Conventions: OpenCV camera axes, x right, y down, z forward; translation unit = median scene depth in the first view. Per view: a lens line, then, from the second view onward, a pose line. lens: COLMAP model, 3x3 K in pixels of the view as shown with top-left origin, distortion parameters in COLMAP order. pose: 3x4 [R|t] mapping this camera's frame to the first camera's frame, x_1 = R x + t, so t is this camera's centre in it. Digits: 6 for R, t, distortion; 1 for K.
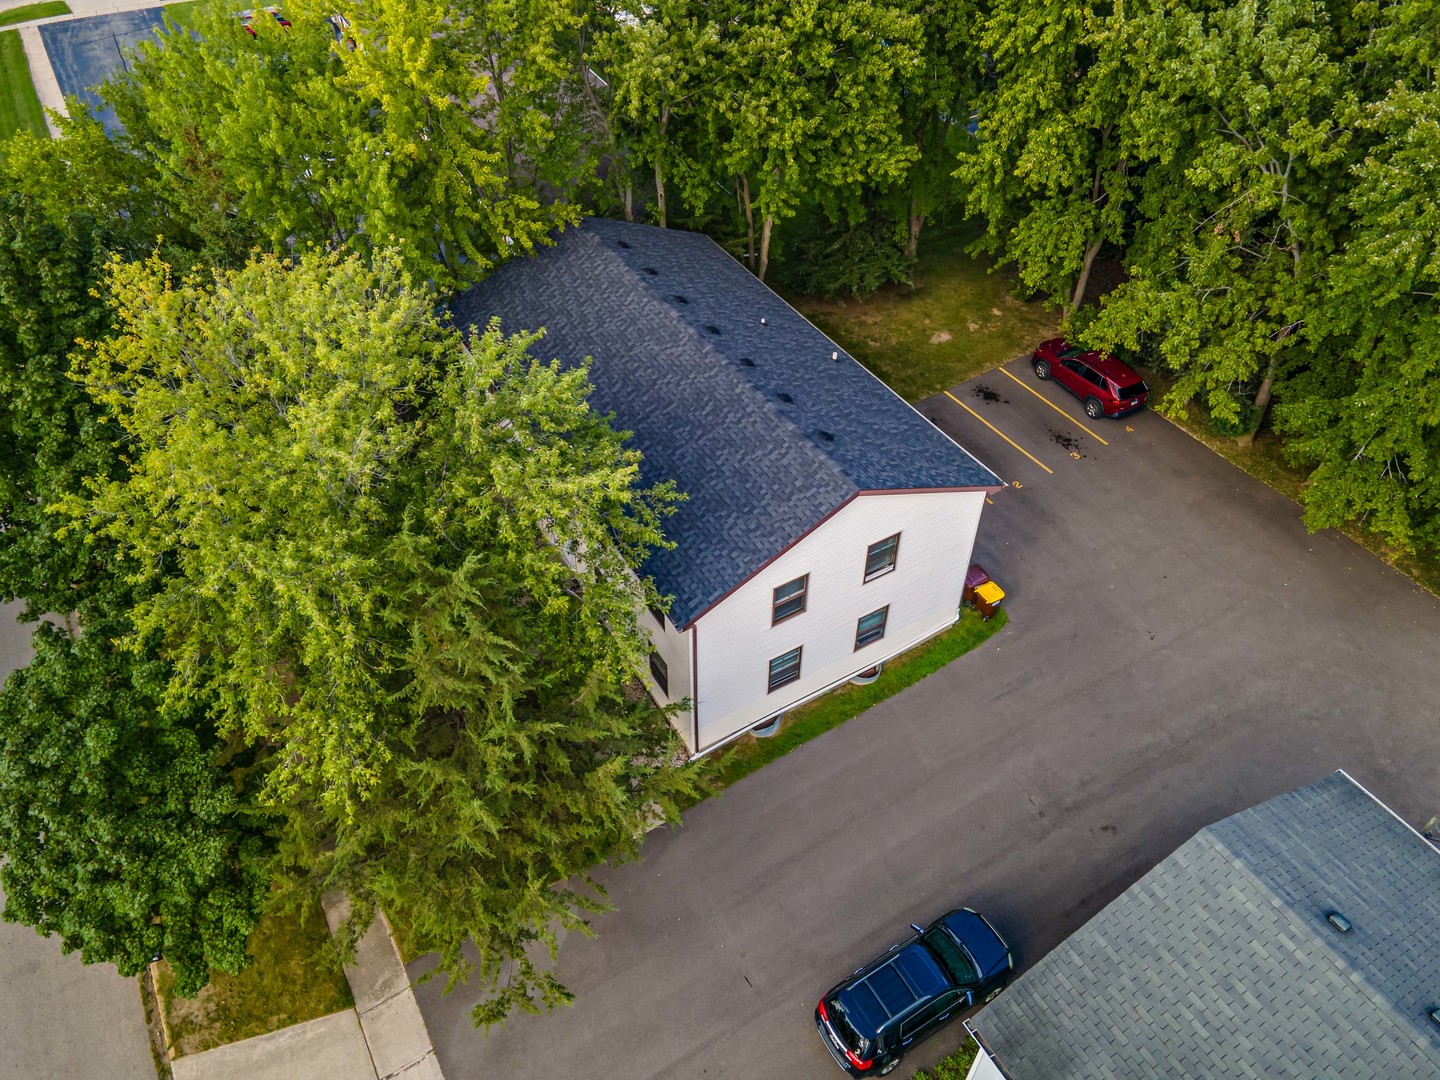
lens RADIAL K [[1023.7, 0, 713.8], [0, 1023.7, 540.1], [0, 0, 1]] dist [0.053639, 0.006386]
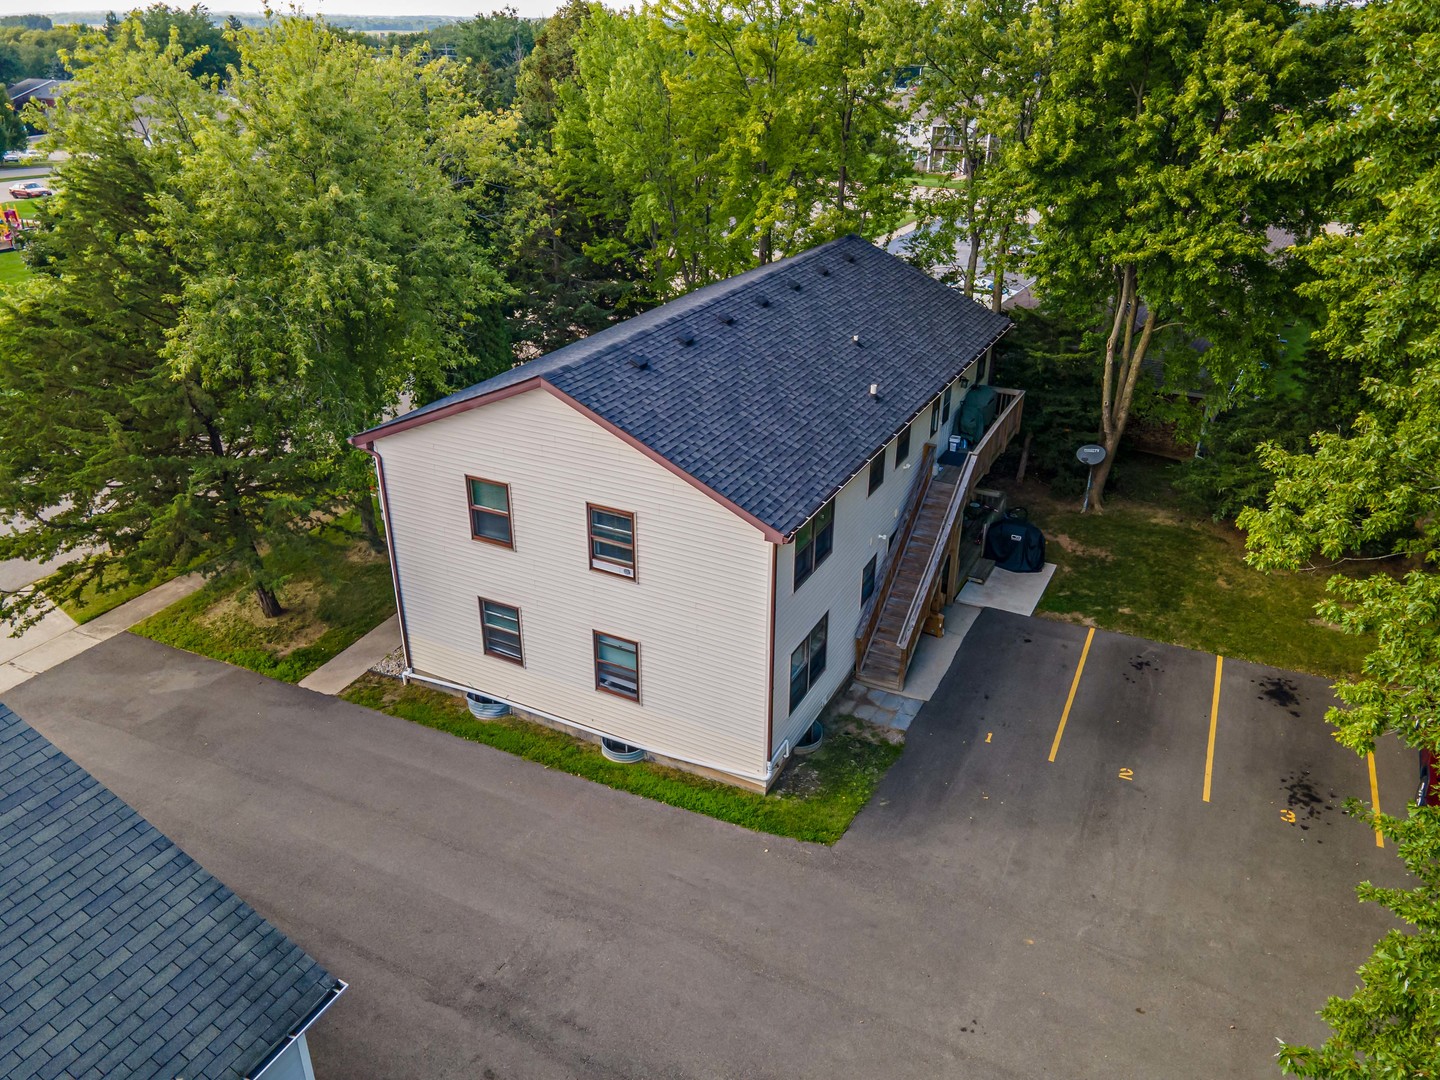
lens RADIAL K [[1023.7, 0, 713.1], [0, 1023.7, 540.4], [0, 0, 1]] dist [0.053639, 0.006386]
pose [[0.519926, 0.373561, -0.768199, 0.738859], [-0.599556, 0.800159, -0.016684, -0.013572], [0.608449, 0.469253, 0.639994, 0.561739]]
